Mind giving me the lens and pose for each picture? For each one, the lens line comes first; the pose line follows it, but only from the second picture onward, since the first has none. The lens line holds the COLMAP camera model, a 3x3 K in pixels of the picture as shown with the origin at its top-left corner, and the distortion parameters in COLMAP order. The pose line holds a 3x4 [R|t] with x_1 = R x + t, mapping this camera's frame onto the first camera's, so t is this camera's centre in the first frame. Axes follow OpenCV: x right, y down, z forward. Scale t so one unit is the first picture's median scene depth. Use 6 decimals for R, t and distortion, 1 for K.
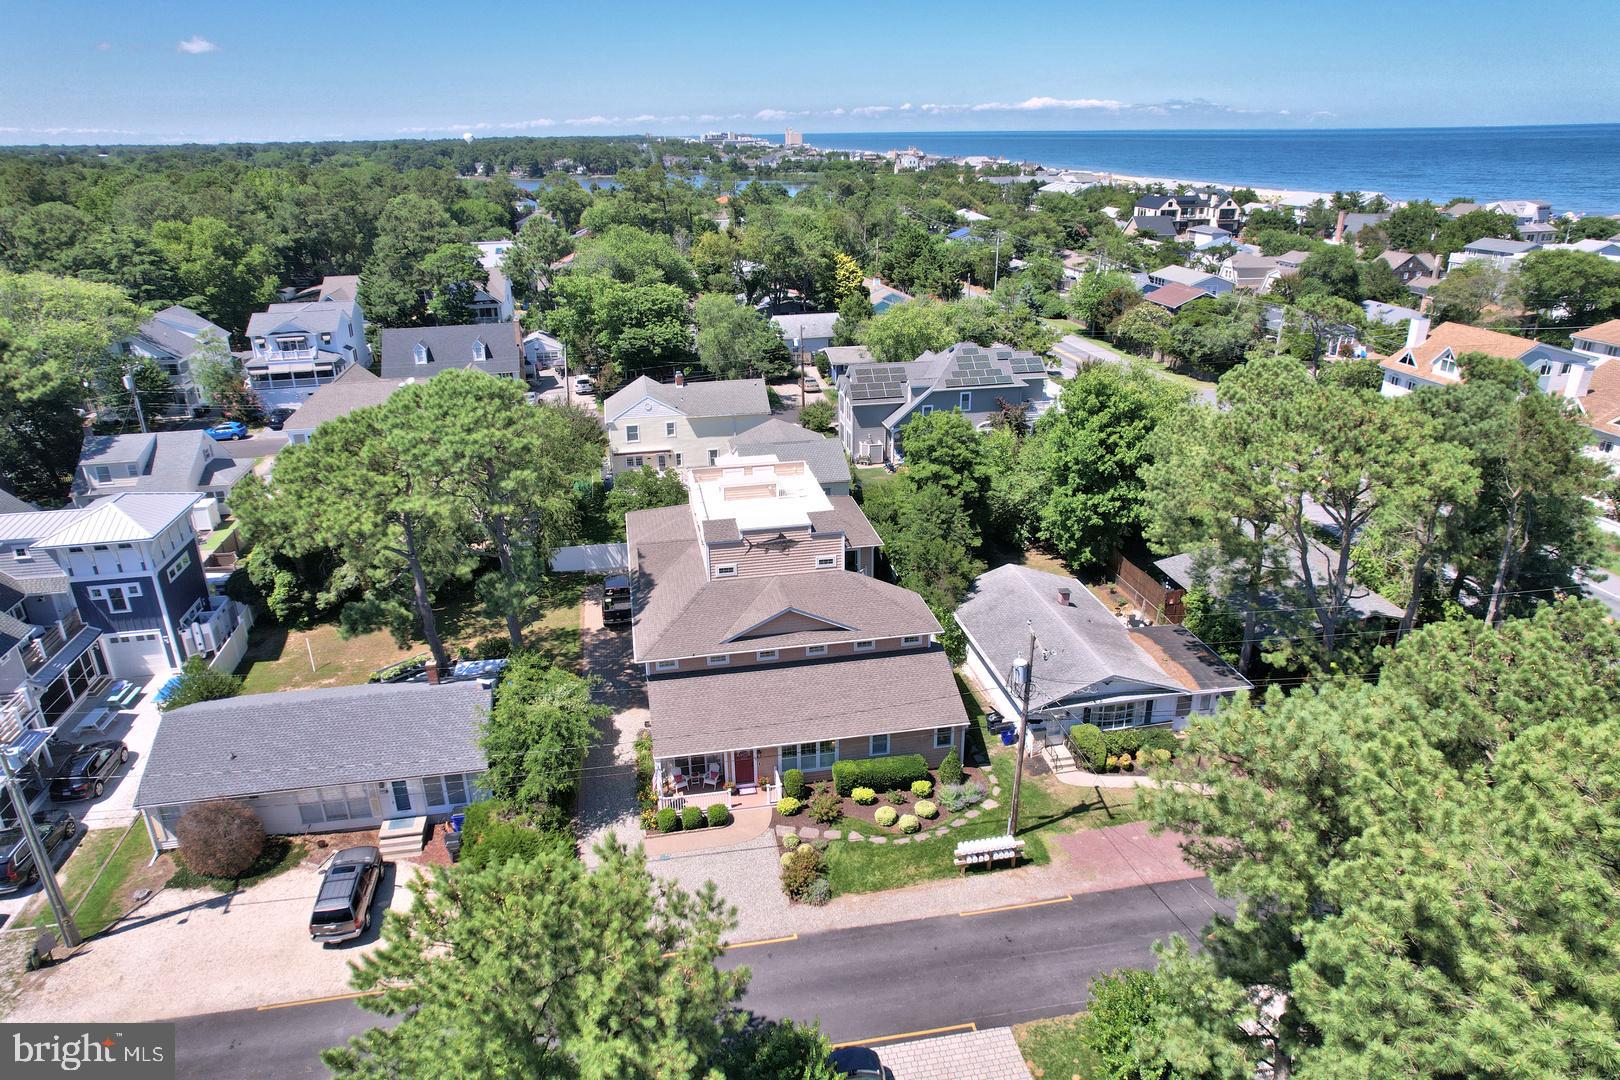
lens RADIAL K [[1032.3, 0, 802.5], [0, 1032.3, 543.9], [0, 0, 1]] dist [-0.076124, 0.070197]
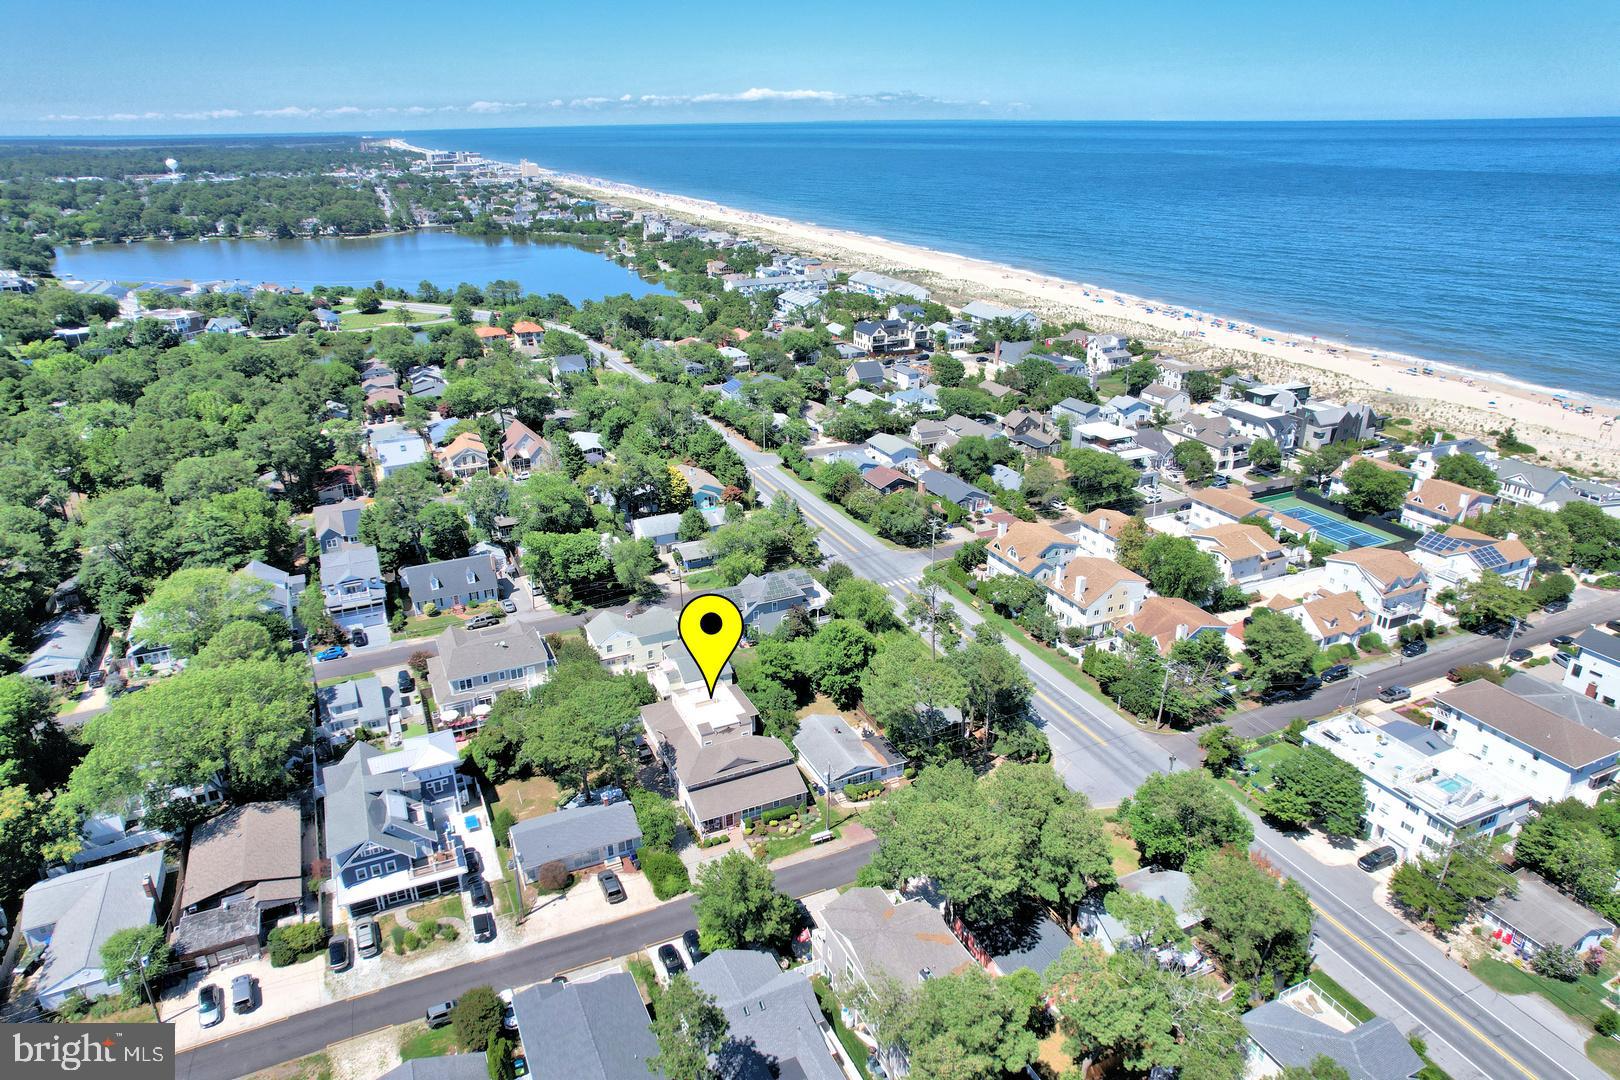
lens RADIAL K [[1032.3, 0, 802.5], [0, 1032.3, 543.9], [0, 0, 1]] dist [-0.076124, 0.070197]
pose [[0.968646, -0.092097, 0.230745, -0.370880], [0.090185, 0.995747, 0.018842, -0.469238], [-0.231499, 0.002558, 0.972832, -1.458691]]
